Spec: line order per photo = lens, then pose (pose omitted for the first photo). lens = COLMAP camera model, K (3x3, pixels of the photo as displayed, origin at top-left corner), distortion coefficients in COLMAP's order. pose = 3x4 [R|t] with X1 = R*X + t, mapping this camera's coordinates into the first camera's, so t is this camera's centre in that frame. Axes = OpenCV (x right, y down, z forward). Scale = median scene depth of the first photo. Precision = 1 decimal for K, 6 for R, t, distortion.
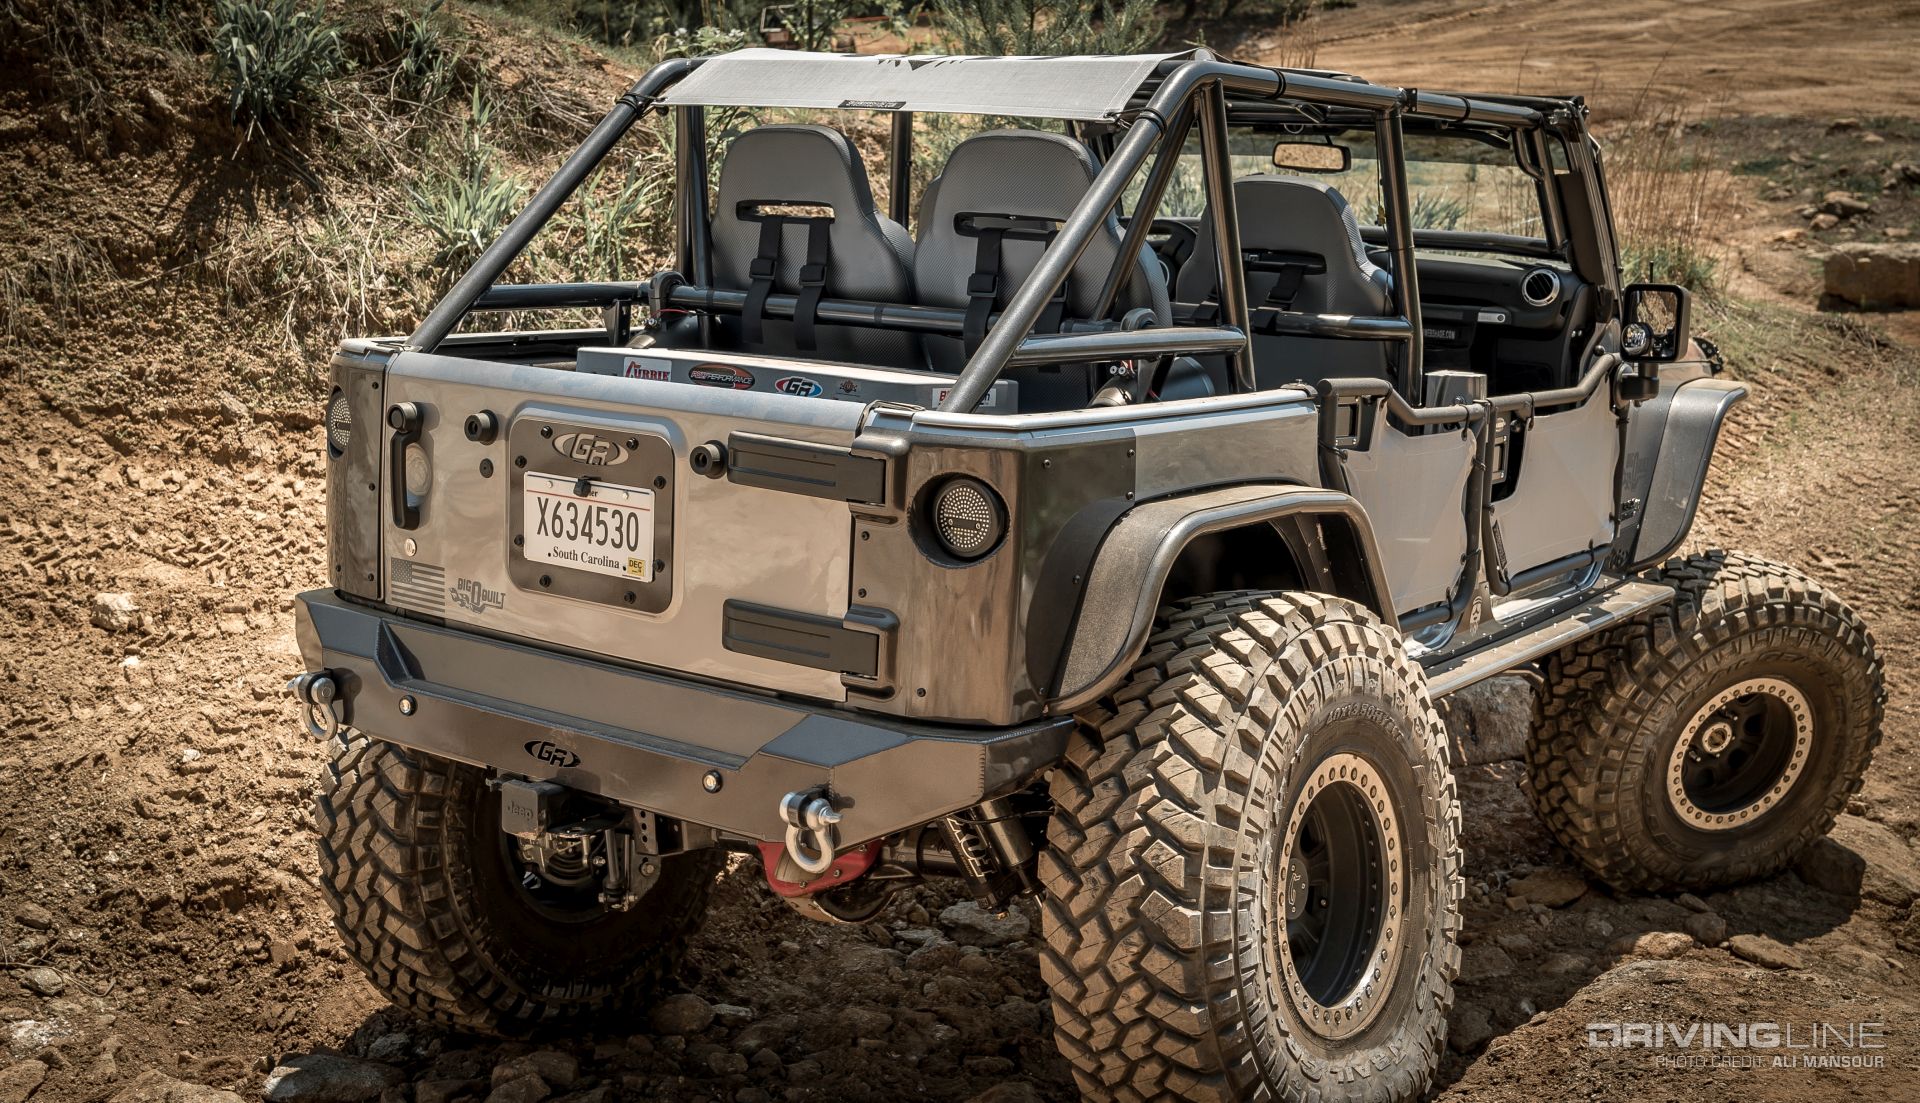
lens RADIAL K [[2126.9, 0, 960.0], [0, 2126.9, 551.5], [0, 0, 1]] dist [0.013270, 0.027289]
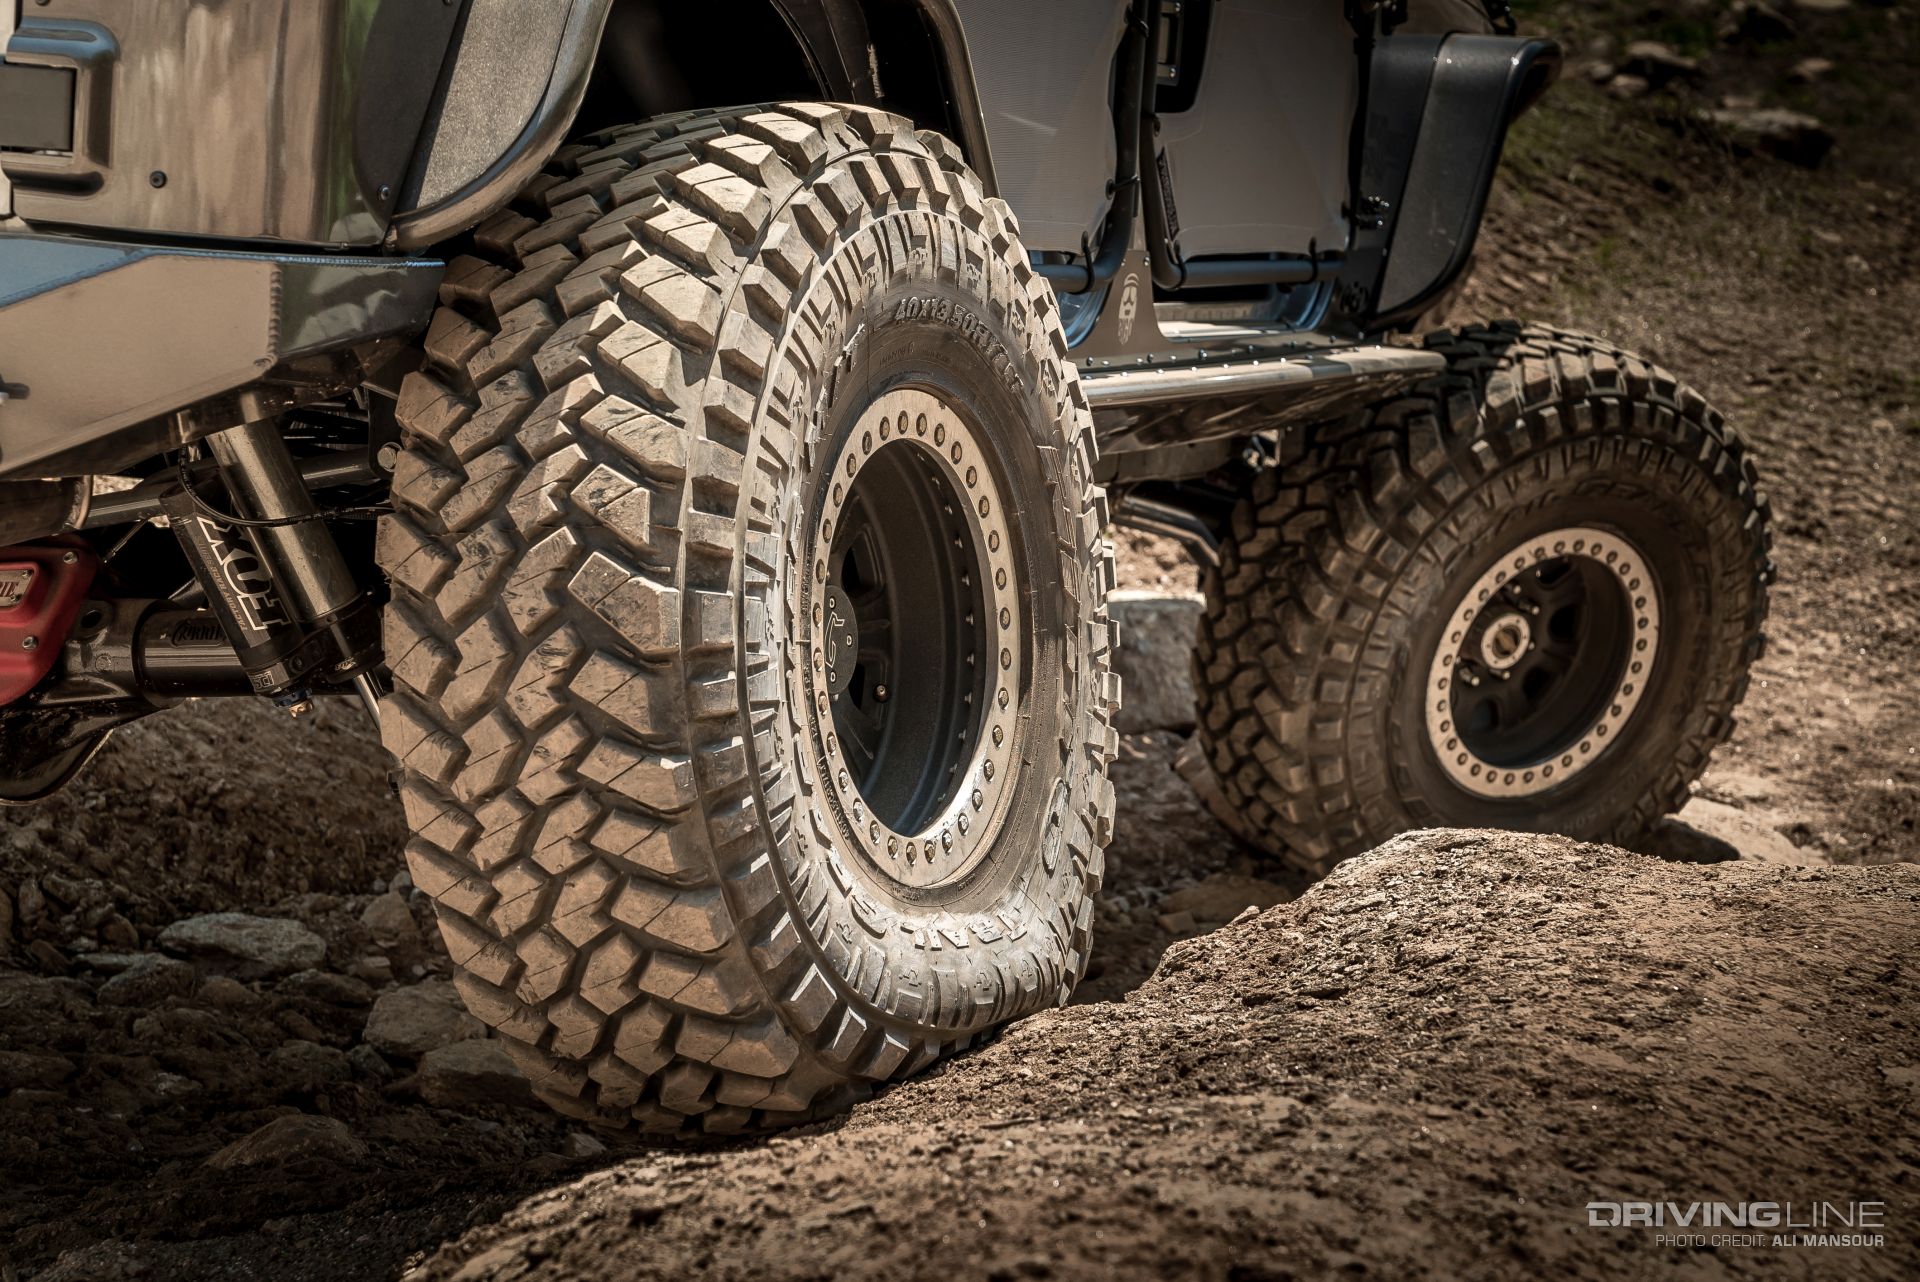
lens RADIAL K [[3769.6, 0, 960.0], [0, 3769.6, 641.0], [0, 0, 1]] dist [0.018010, 0.046250]
pose [[0.978518, -0.001343, 0.206157, -0.013953], [-0.002916, 0.999789, 0.020352, 0.135946], [-0.206140, -0.020516, 0.978307, 0.026354]]
